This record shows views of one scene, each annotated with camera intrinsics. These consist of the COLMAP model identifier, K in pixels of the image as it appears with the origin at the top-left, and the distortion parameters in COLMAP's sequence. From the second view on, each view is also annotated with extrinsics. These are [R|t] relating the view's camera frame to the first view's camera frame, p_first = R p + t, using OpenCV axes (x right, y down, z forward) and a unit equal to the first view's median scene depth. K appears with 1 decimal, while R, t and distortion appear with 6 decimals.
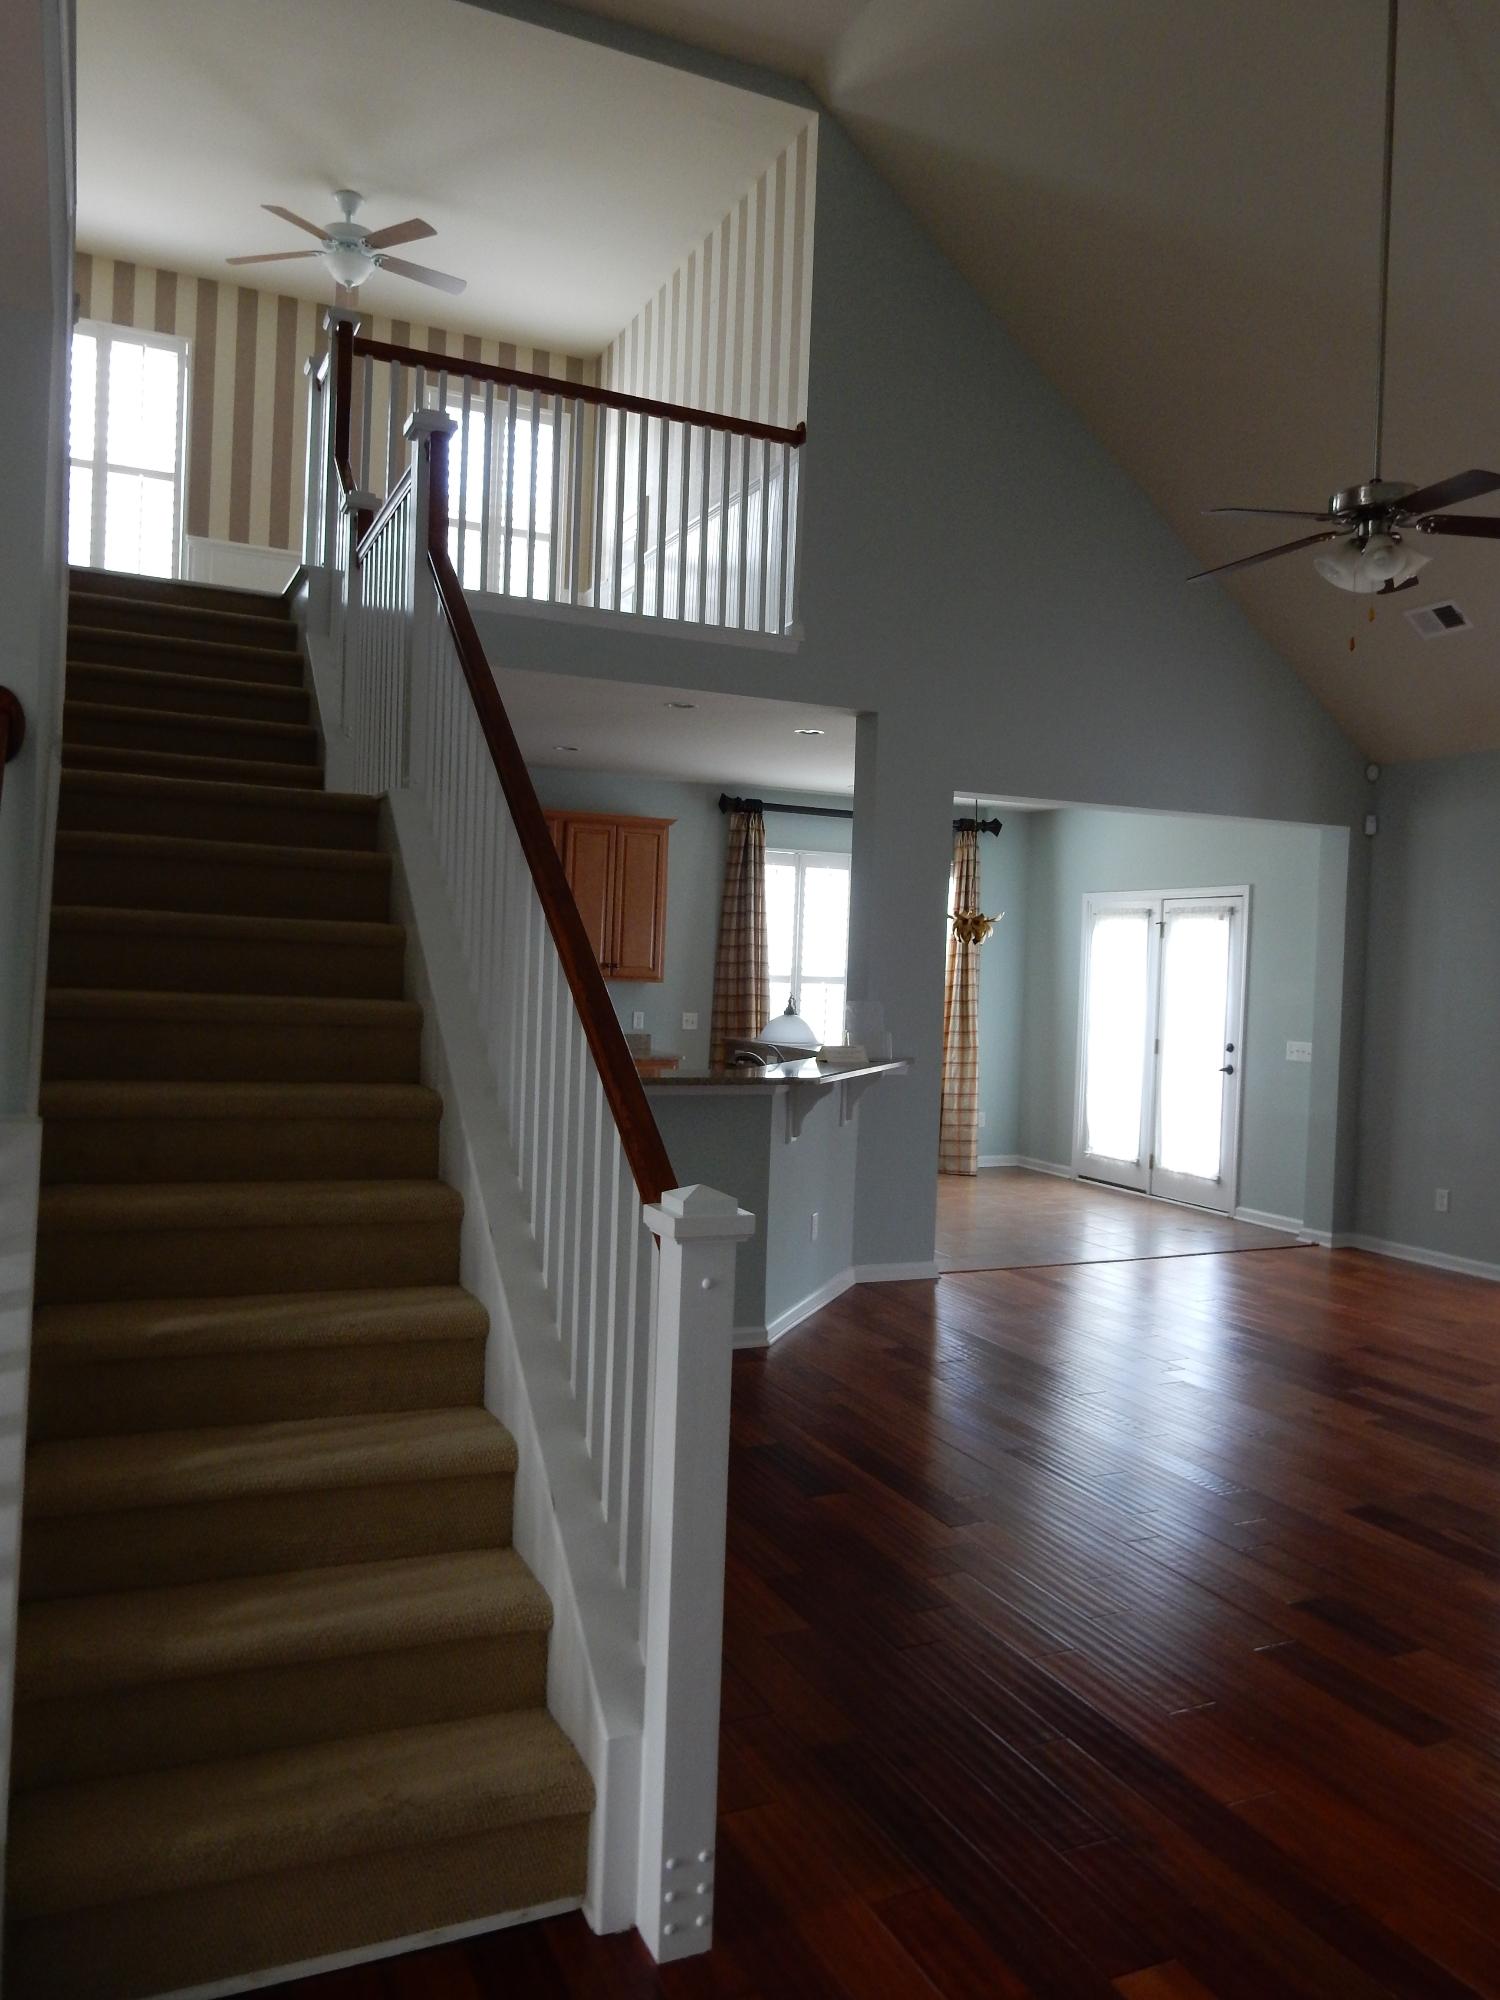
lens RADIAL K [[1453.0, 0, 750.0], [0, 1453.0, 1000.0], [0, 0, 1]] dist [-0.004511, -0.003453]
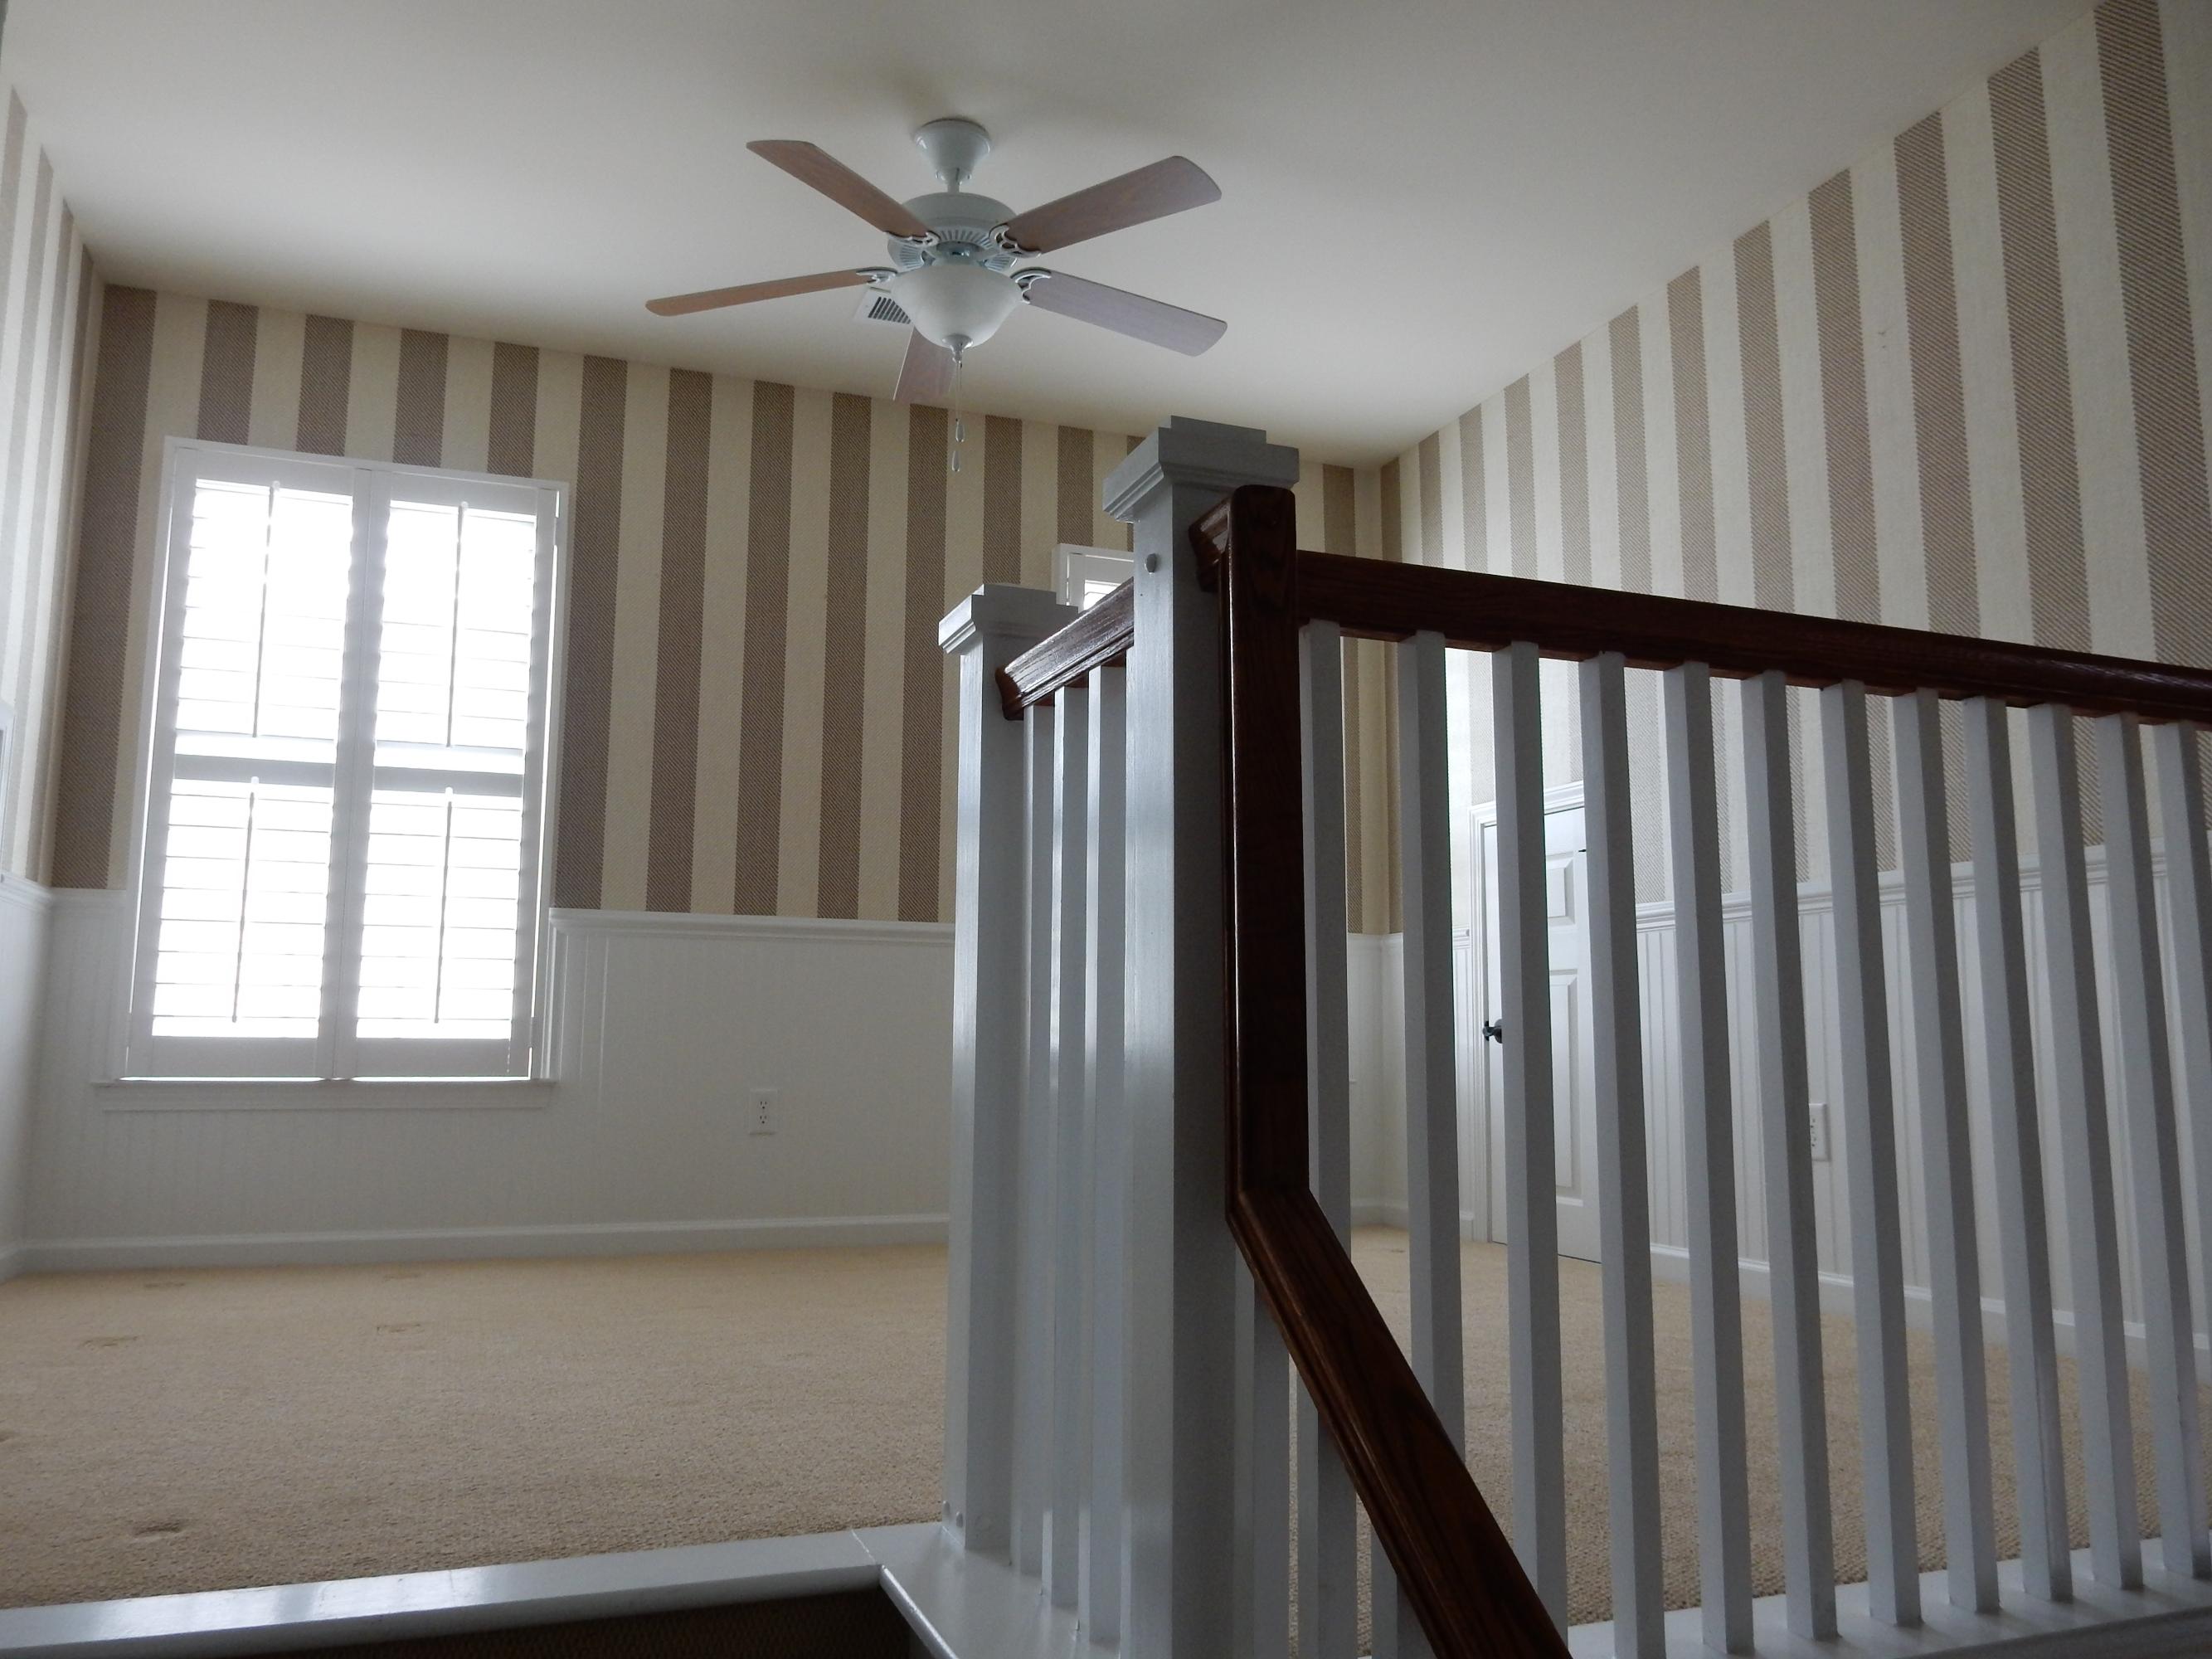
lens RADIAL K [[1607.1, 0, 1113.8], [0, 1607.1, 845.0], [0, 0, 1]] dist [-0.004511, -0.003453]
pose [[0.997611, -0.042387, -0.054541, -0.197102], [0.033491, 0.987383, -0.154767, -0.266729], [0.060413, 0.152571, 0.986444, 0.544579]]
